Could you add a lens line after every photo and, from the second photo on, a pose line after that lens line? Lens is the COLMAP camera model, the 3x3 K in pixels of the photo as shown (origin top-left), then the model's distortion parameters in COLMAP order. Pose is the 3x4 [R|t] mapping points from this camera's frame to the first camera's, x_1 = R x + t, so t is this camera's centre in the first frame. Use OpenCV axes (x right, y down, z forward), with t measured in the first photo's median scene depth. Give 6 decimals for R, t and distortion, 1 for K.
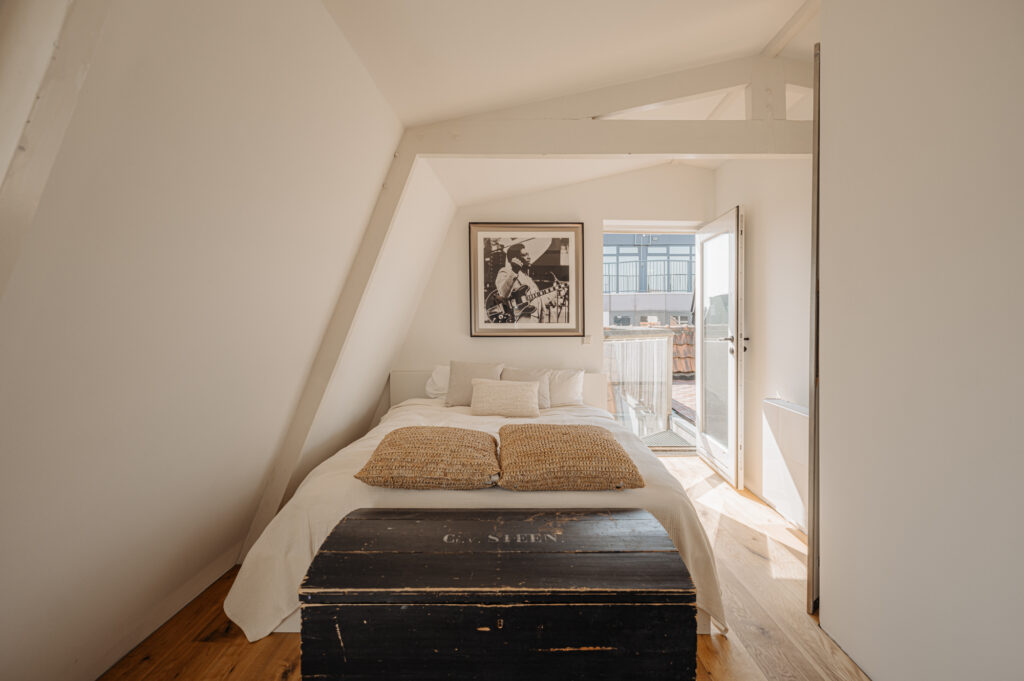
lens RADIAL K [[488.2, 0, 514.4], [0, 488.2, 335.8], [0, 0, 1]] dist [0.005126, -0.002847]
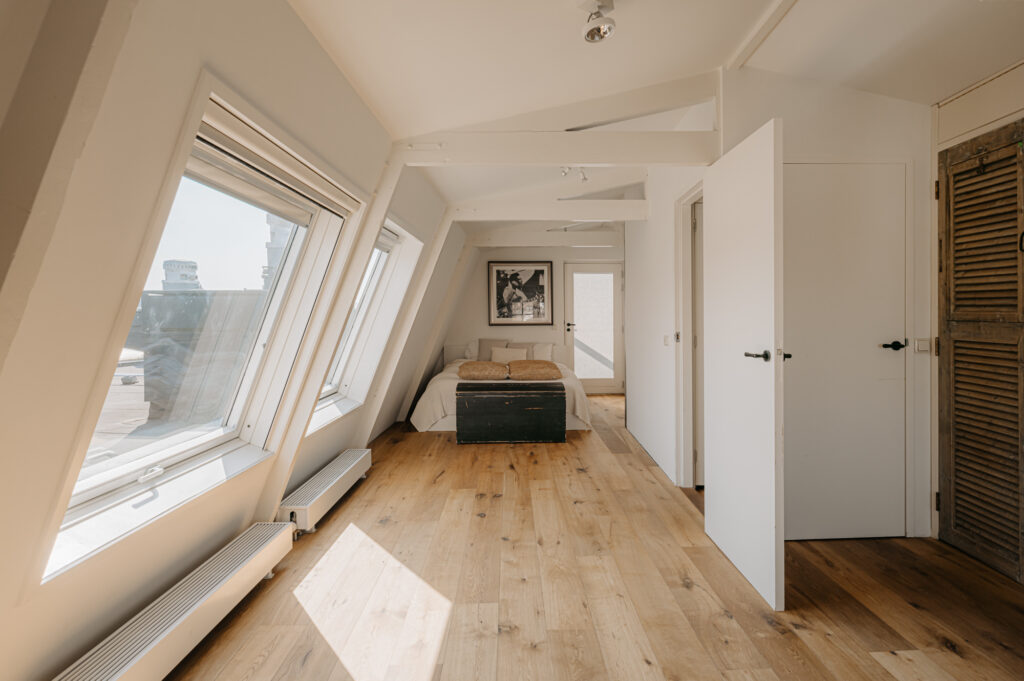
lens RADIAL K [[488.2, 0, 512.5], [0, 488.2, 333.9], [0, 0, 1]] dist [0.005126, -0.002847]
pose [[0.999994, 0.000456, 0.003498, -0.010359], [-0.000480, 0.999975, 0.007013, 0.020022], [-0.003494, -0.007014, 0.999969, -0.810933]]
